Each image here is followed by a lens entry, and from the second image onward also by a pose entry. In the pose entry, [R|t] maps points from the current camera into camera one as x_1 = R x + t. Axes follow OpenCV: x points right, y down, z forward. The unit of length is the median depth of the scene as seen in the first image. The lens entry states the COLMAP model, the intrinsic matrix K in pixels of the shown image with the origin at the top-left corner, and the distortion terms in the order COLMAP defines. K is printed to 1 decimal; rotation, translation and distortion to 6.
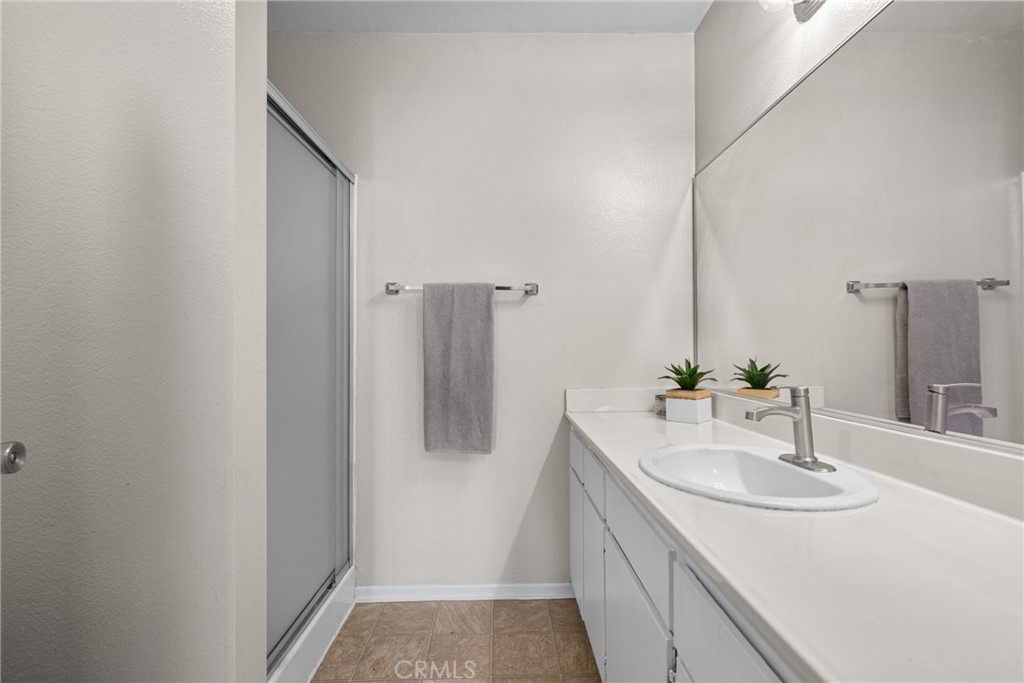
lens RADIAL K [[462.1, 0, 511.5], [0, 462.1, 336.9], [0, 0, 1]] dist [-0.002214, 0.000011]
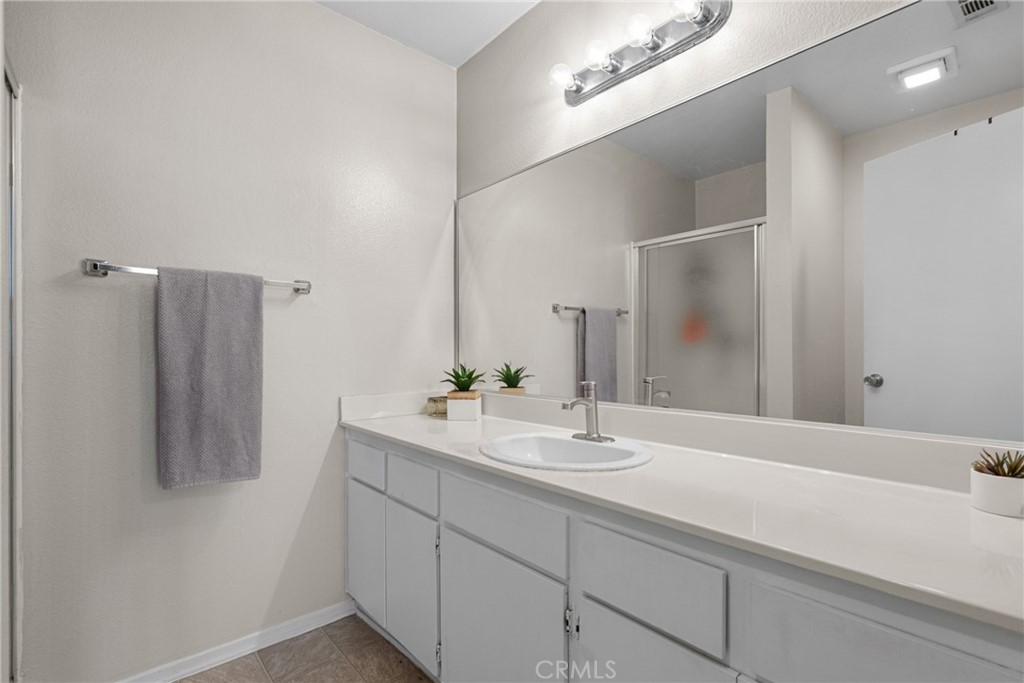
lens RADIAL K [[468.7, 0, 504.9], [0, 468.7, 347.5], [0, 0, 1]] dist [0.001515, 0.000051]
pose [[0.768894, 0.012526, 0.639254, -0.249547], [-0.018419, 0.999827, 0.002564, 0.003371], [-0.639111, -0.013746, 0.768991, 0.057321]]
